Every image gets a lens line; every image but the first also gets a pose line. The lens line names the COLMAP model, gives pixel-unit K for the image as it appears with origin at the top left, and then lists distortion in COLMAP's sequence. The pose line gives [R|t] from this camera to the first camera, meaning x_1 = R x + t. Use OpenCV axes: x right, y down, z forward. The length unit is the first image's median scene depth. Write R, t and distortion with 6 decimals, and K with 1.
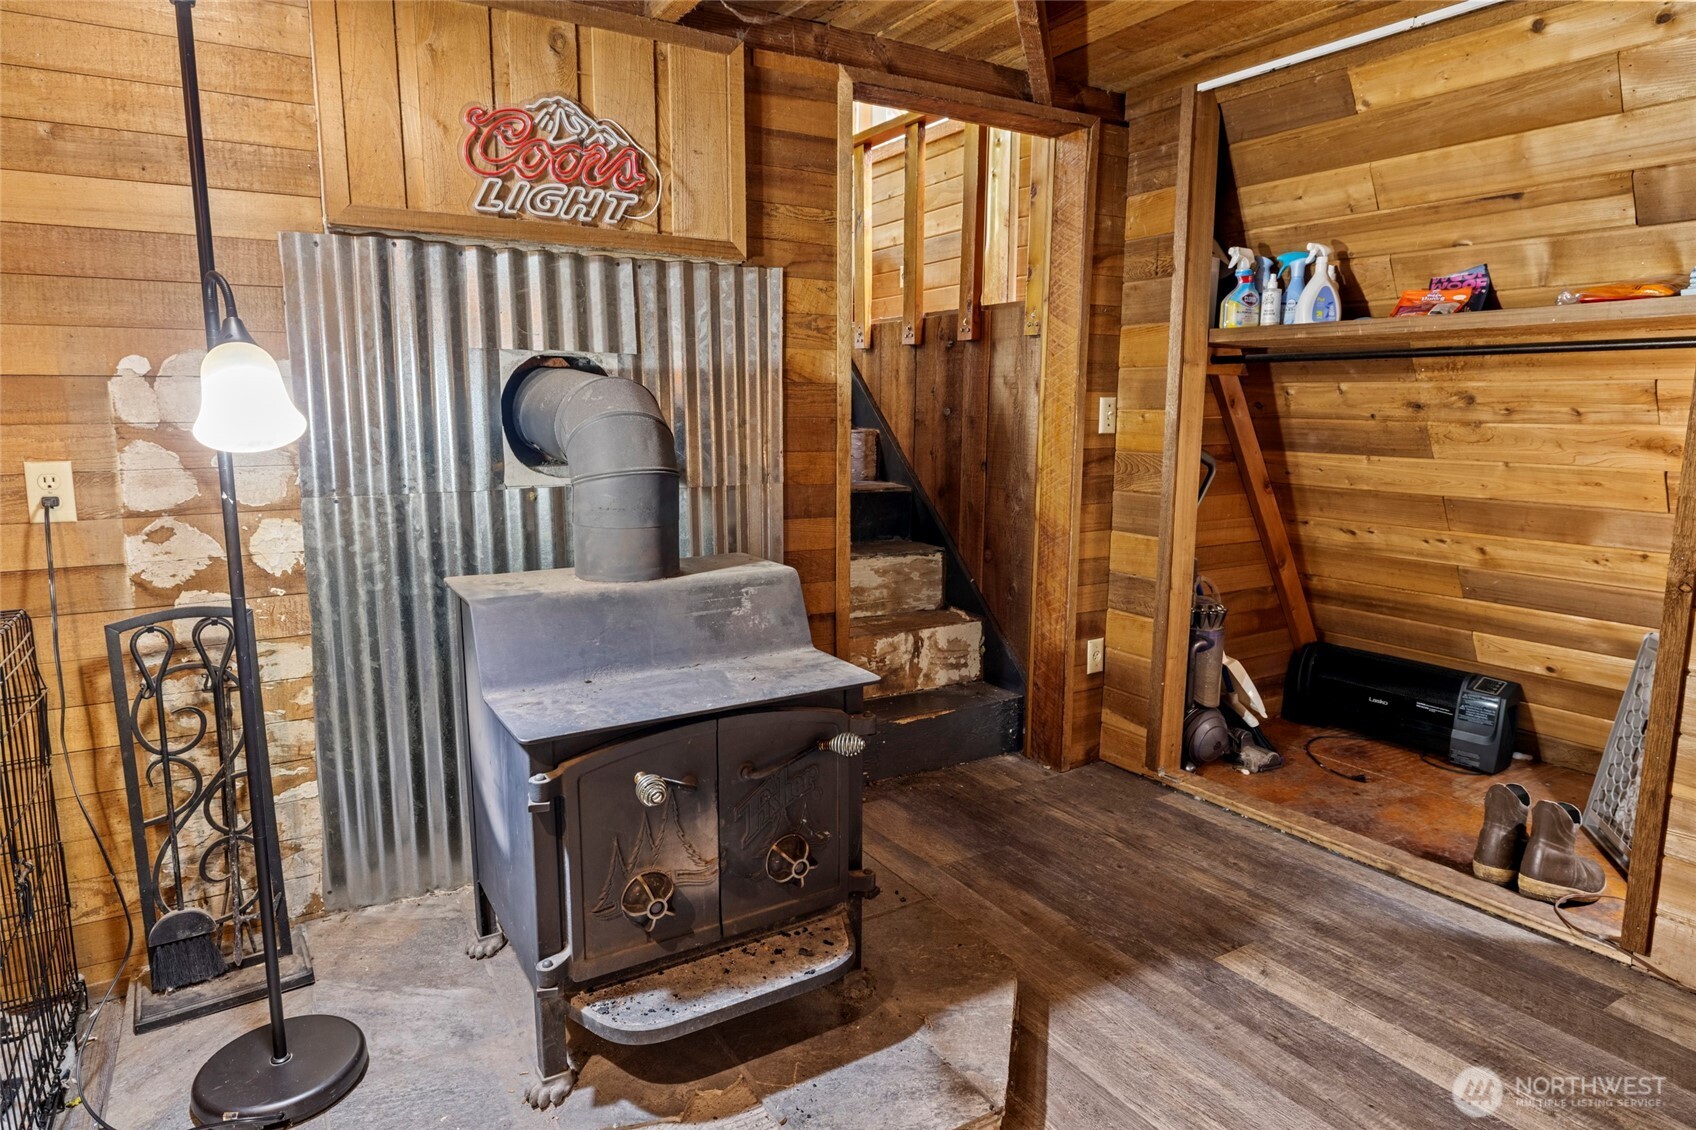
lens RADIAL K [[1002.3, 0, 848.6], [0, 1002.3, 563.5], [0, 0, 1]] dist [-0.006915, -0.000106]
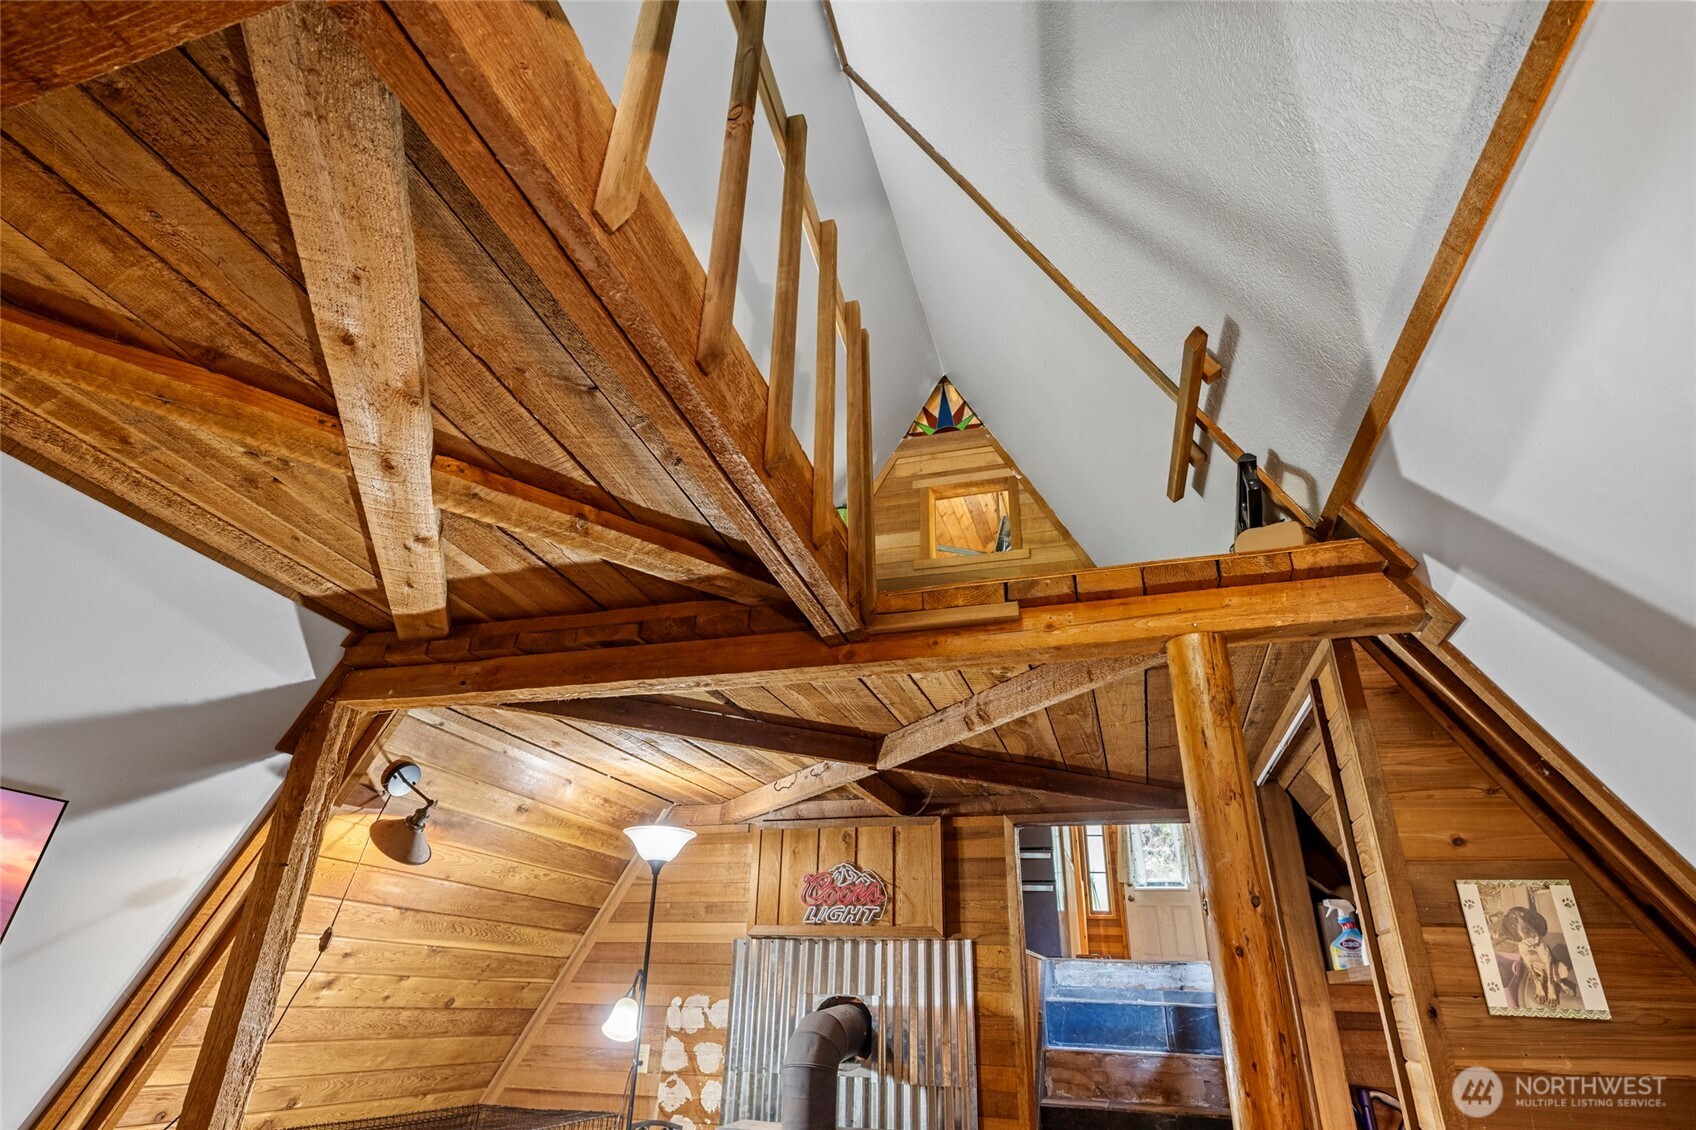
lens RADIAL K [[884.1, 0, 856.1], [0, 884.1, 560.4], [0, 0, 1]] dist [-0.005852, -0.000387]
pose [[0.654572, -0.322003, -0.683995, 1.089776], [-0.139966, 0.837497, -0.528212, -0.020298], [0.742930, 0.441489, 0.503133, -0.177542]]
